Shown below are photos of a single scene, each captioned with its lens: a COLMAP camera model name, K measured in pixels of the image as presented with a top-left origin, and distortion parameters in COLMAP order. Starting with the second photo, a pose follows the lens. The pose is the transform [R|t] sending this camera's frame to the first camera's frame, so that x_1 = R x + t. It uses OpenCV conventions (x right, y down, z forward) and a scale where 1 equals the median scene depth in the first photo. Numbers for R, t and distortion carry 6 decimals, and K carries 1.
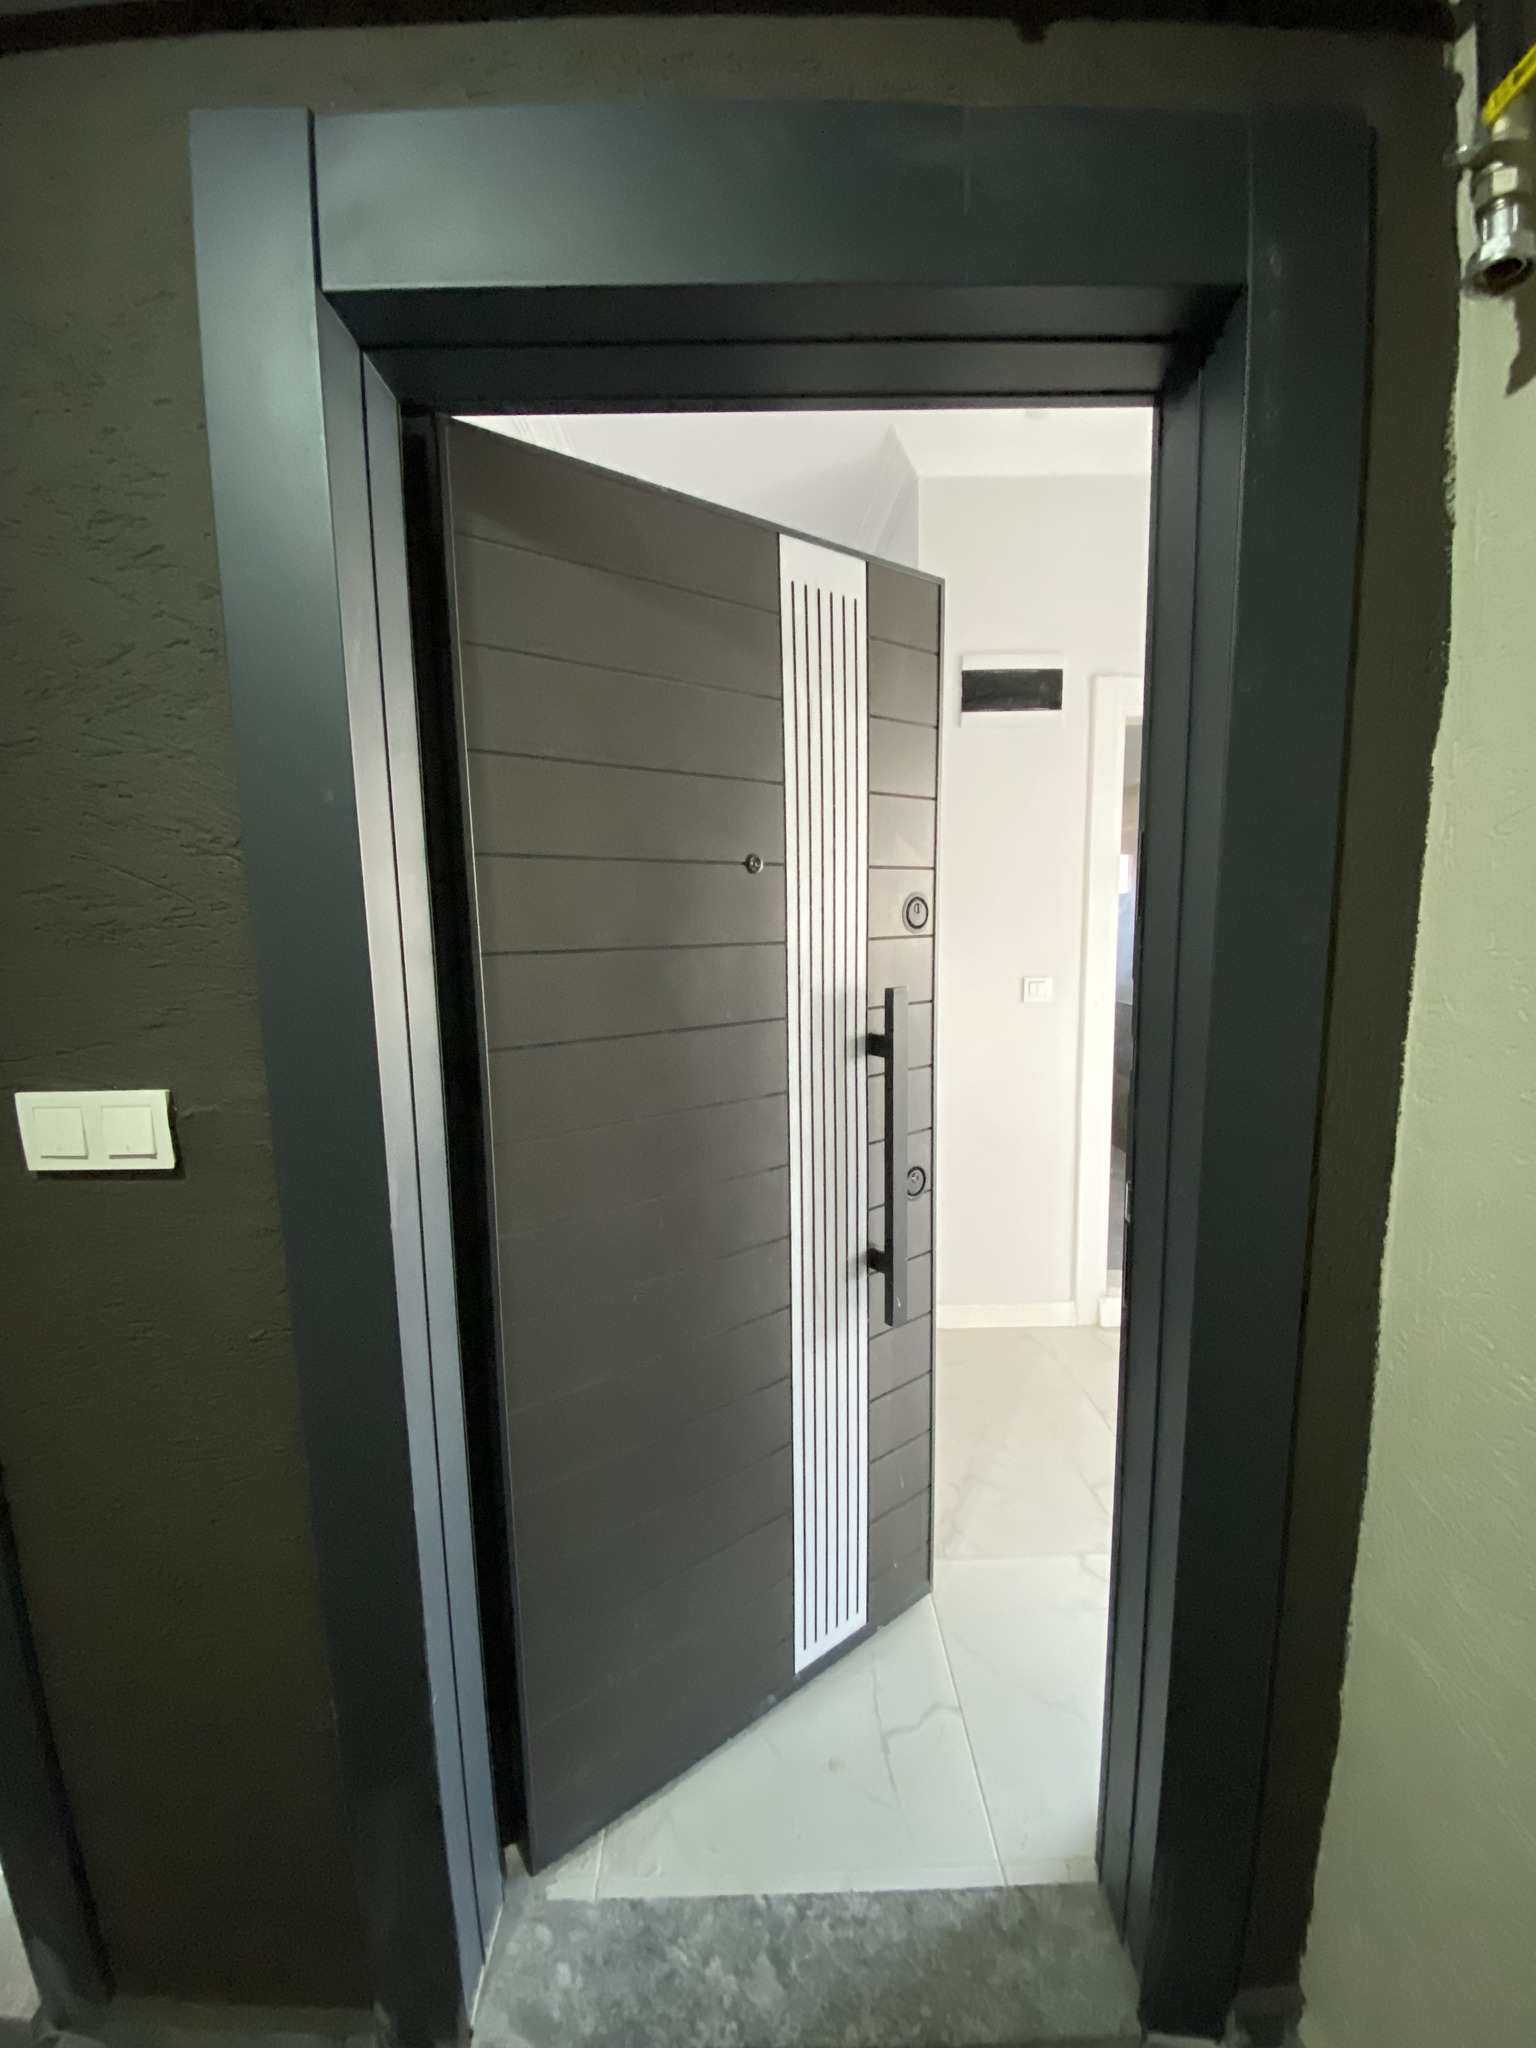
lens RADIAL K [[846.6, 0, 776.3], [0, 846.6, 1024.4], [0, 0, 1]] dist [0.009536, -0.011178]
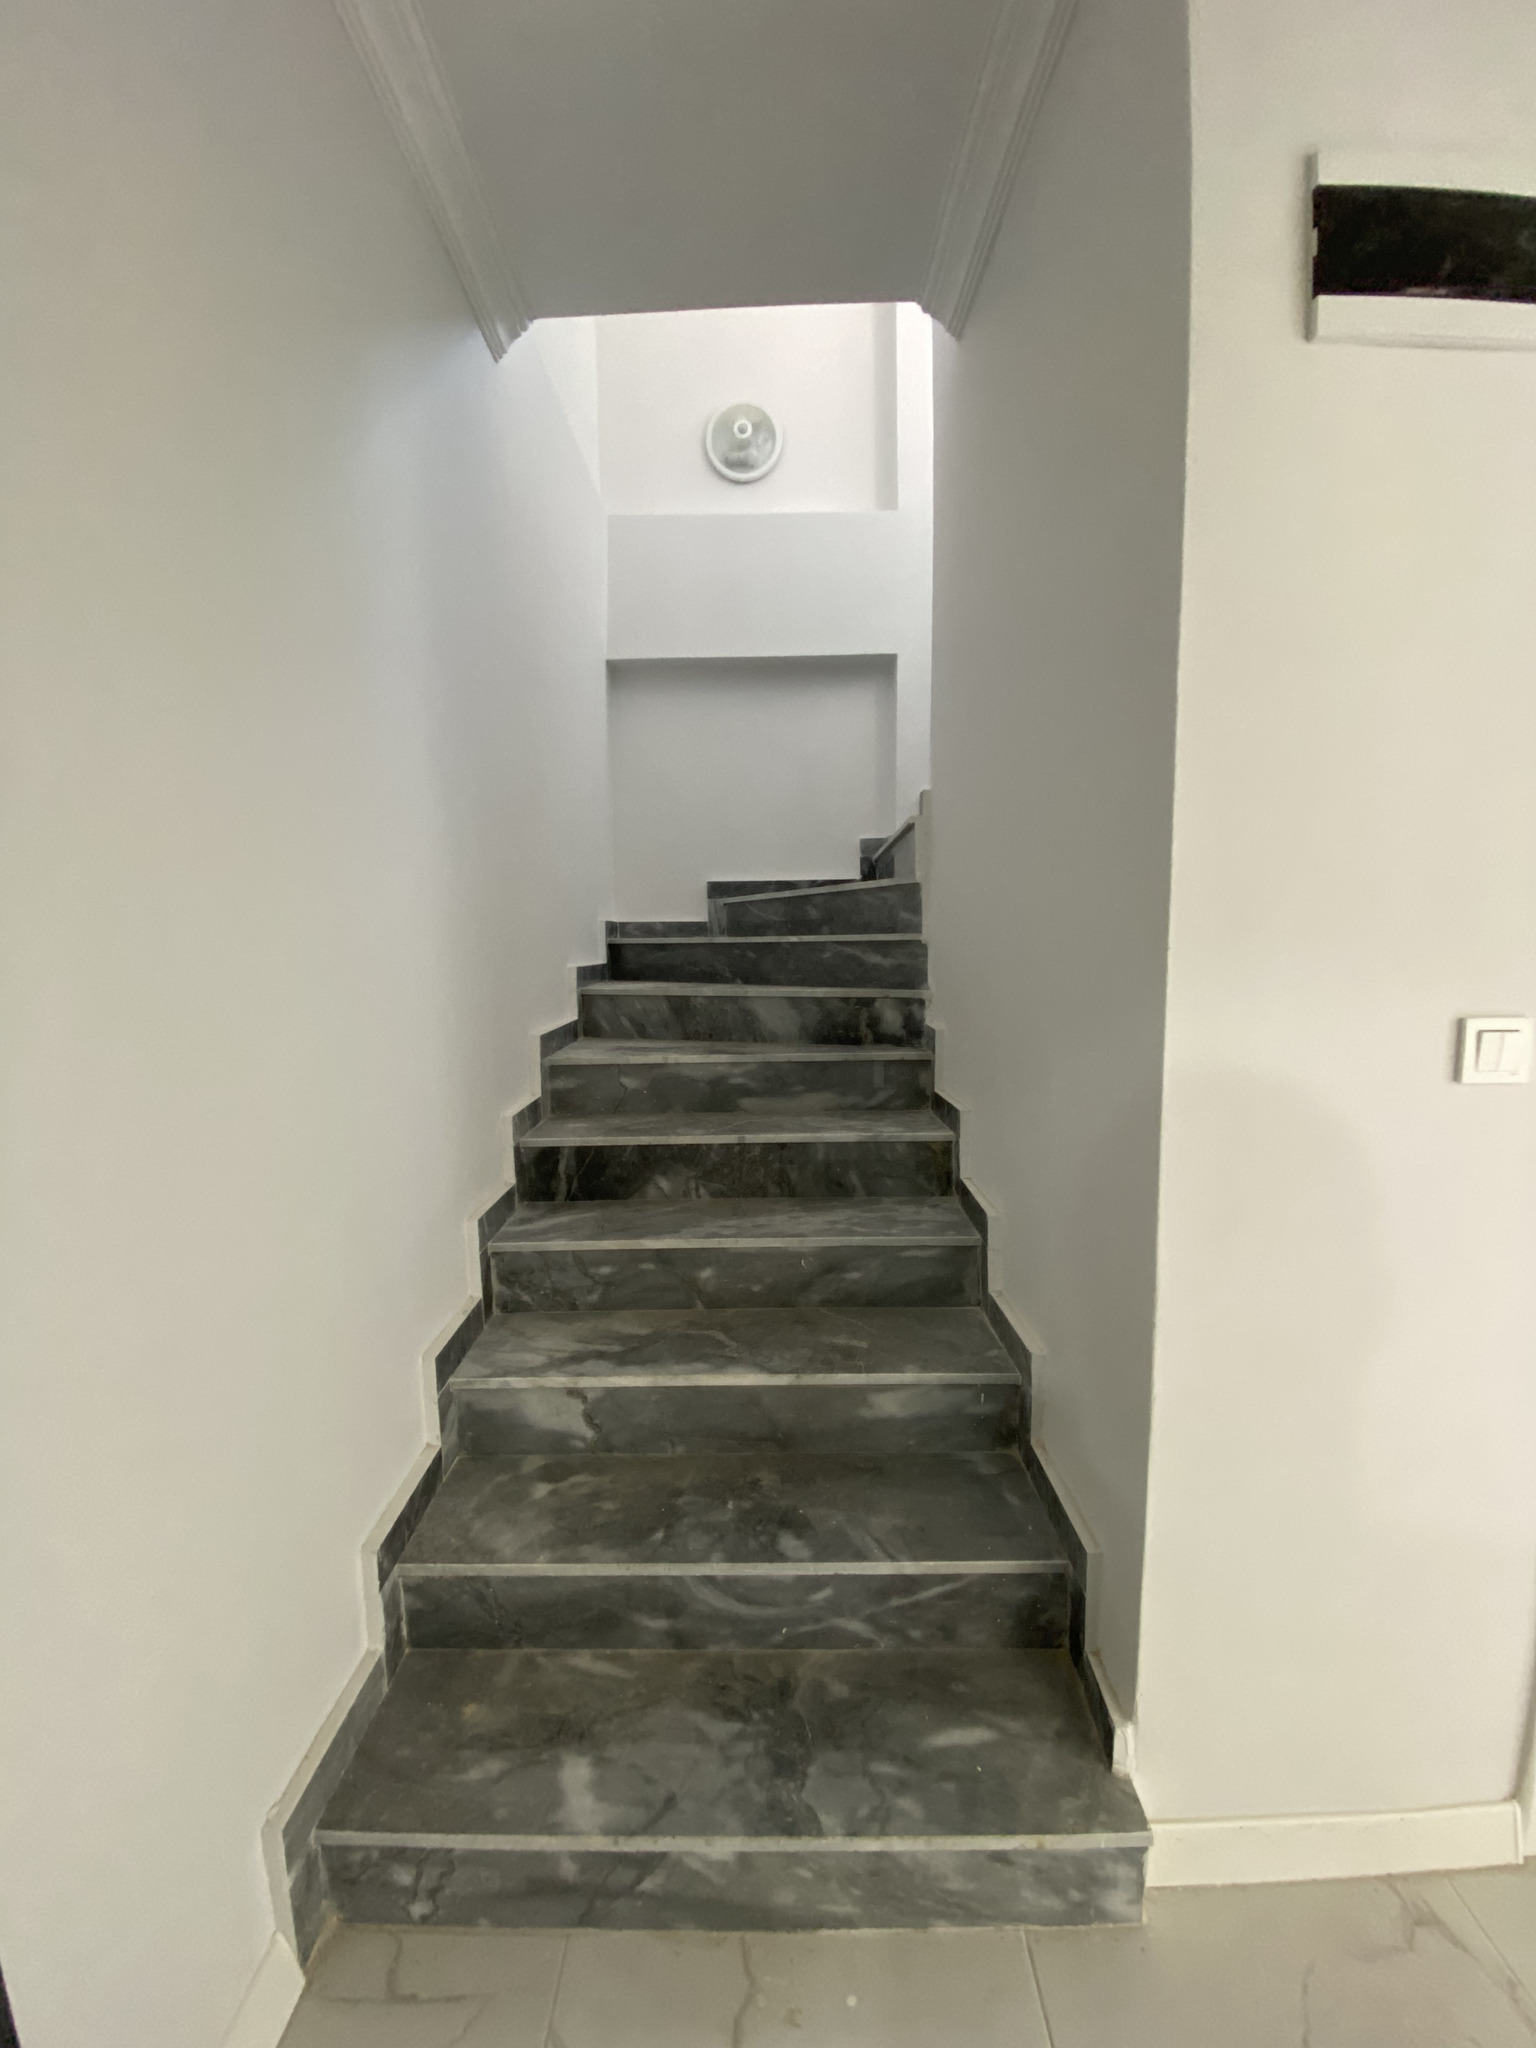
lens RADIAL K [[846.6, 0, 761.5], [0, 846.6, 1022.1], [0, 0, 1]] dist [0.009536, -0.011178]
pose [[0.999746, 0.005915, -0.021729, -0.012763], [-0.006783, 0.999173, -0.040082, -0.037923], [0.021474, 0.040219, 0.998960, 0.641968]]
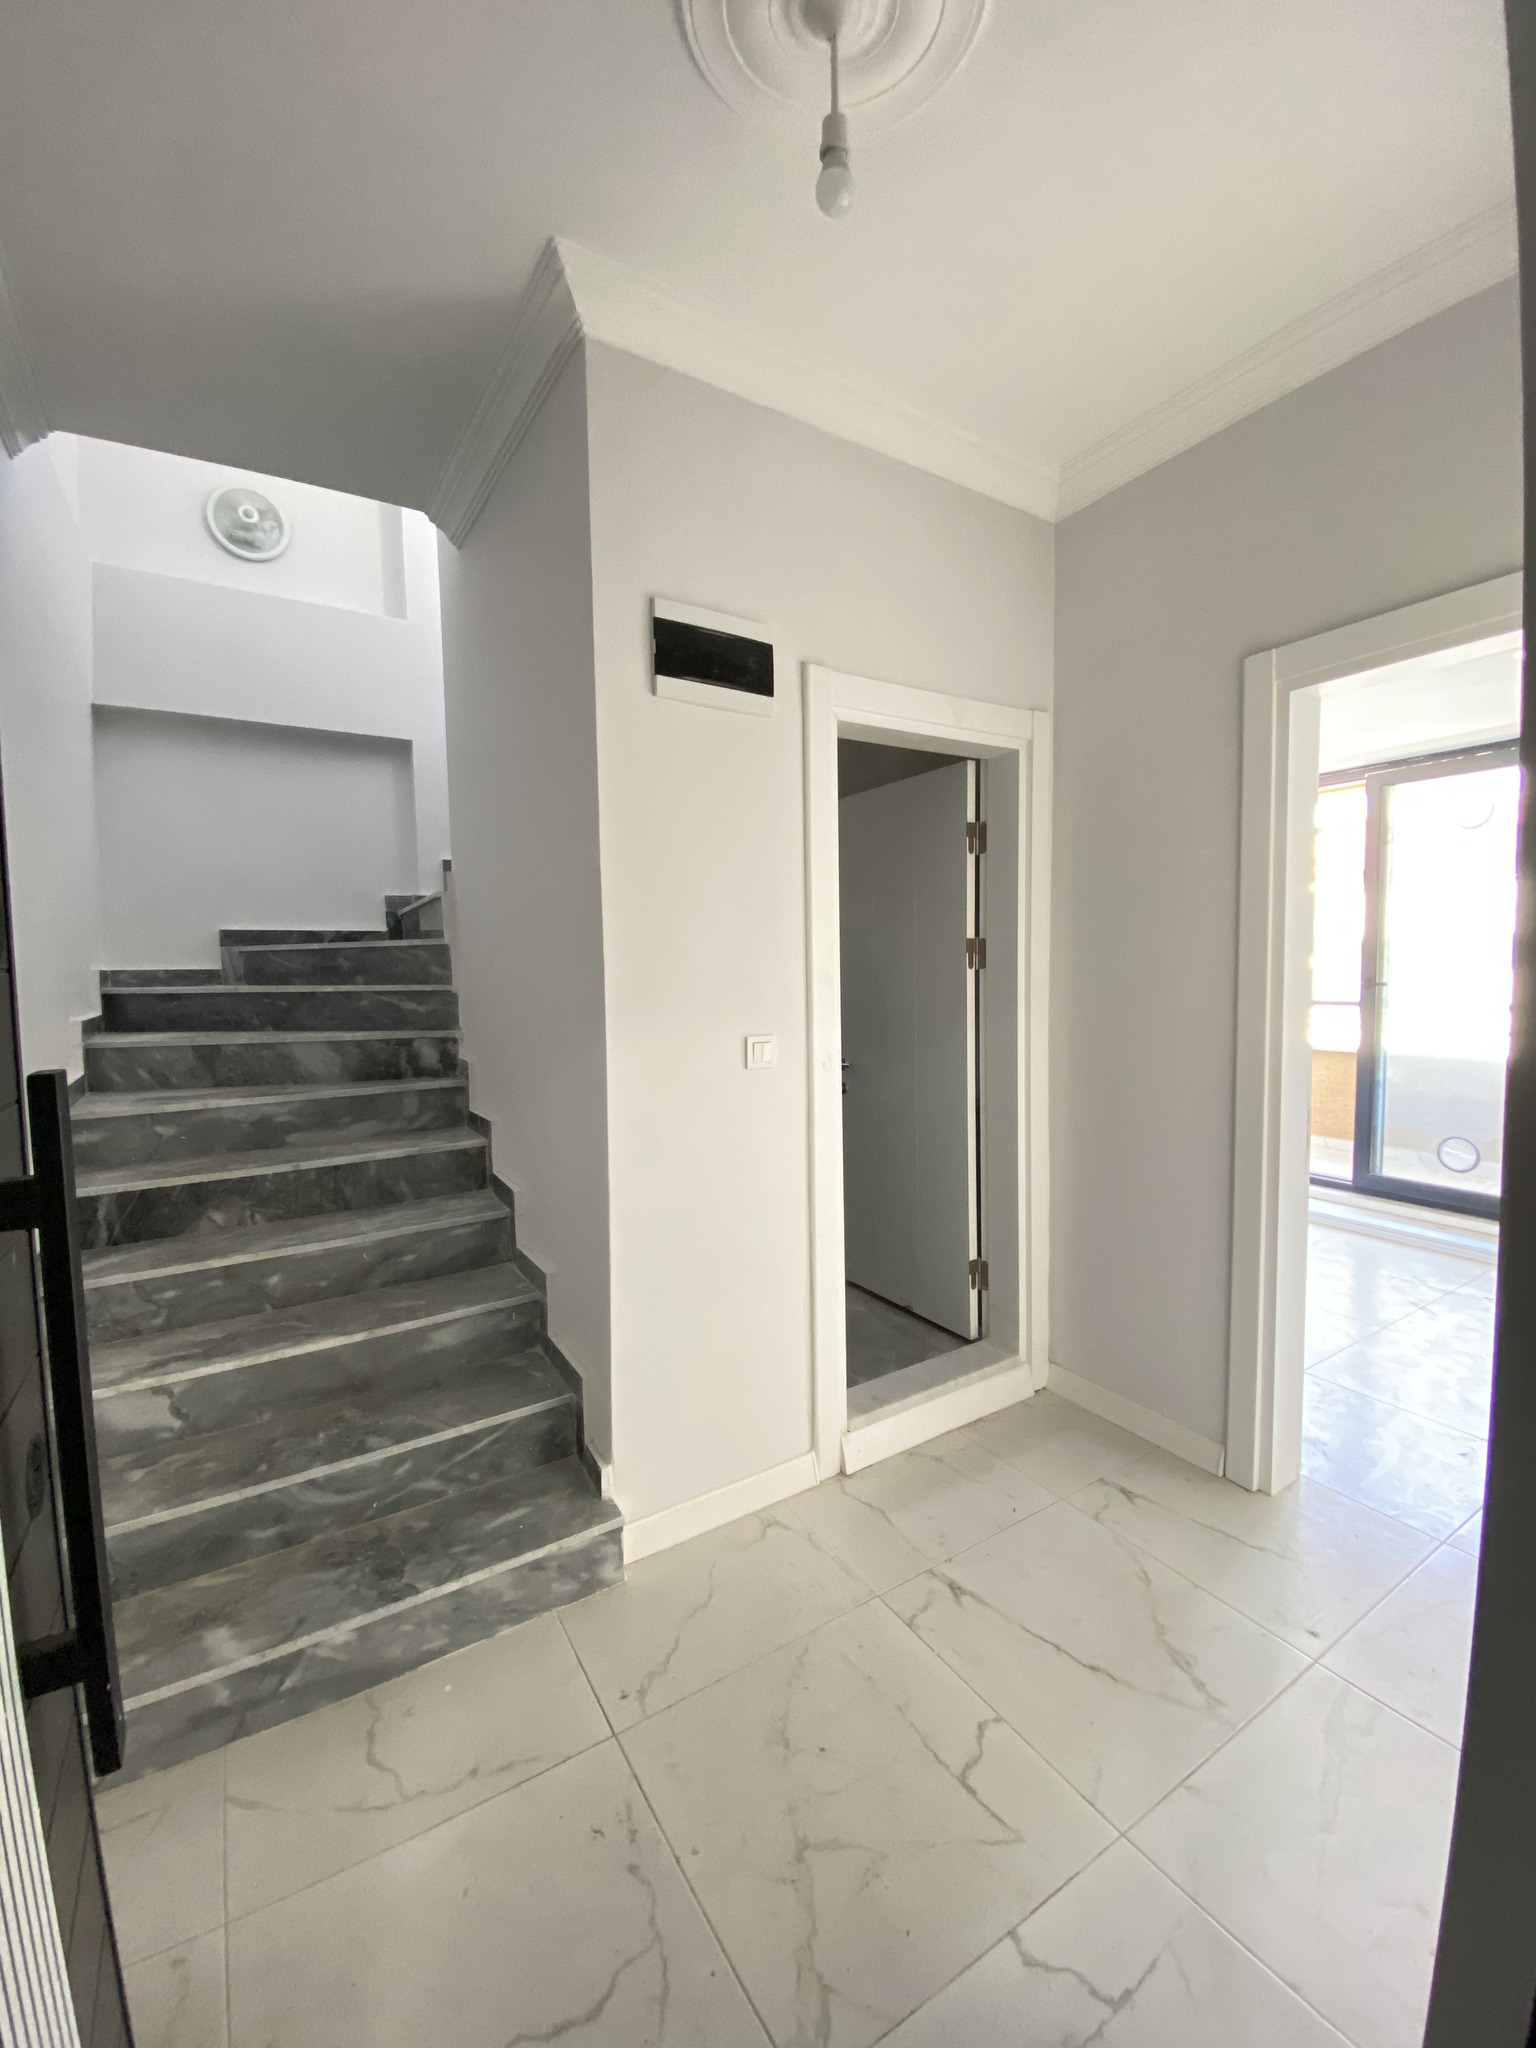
lens RADIAL K [[846.6, 0, 780.8], [0, 846.6, 1016.1], [0, 0, 1]] dist [0.009536, -0.011178]
pose [[0.852992, -0.030065, 0.521058, -0.075929], [0.073245, 0.995355, -0.062472, -0.025755], [-0.516759, 0.091453, 0.851232, 0.357127]]
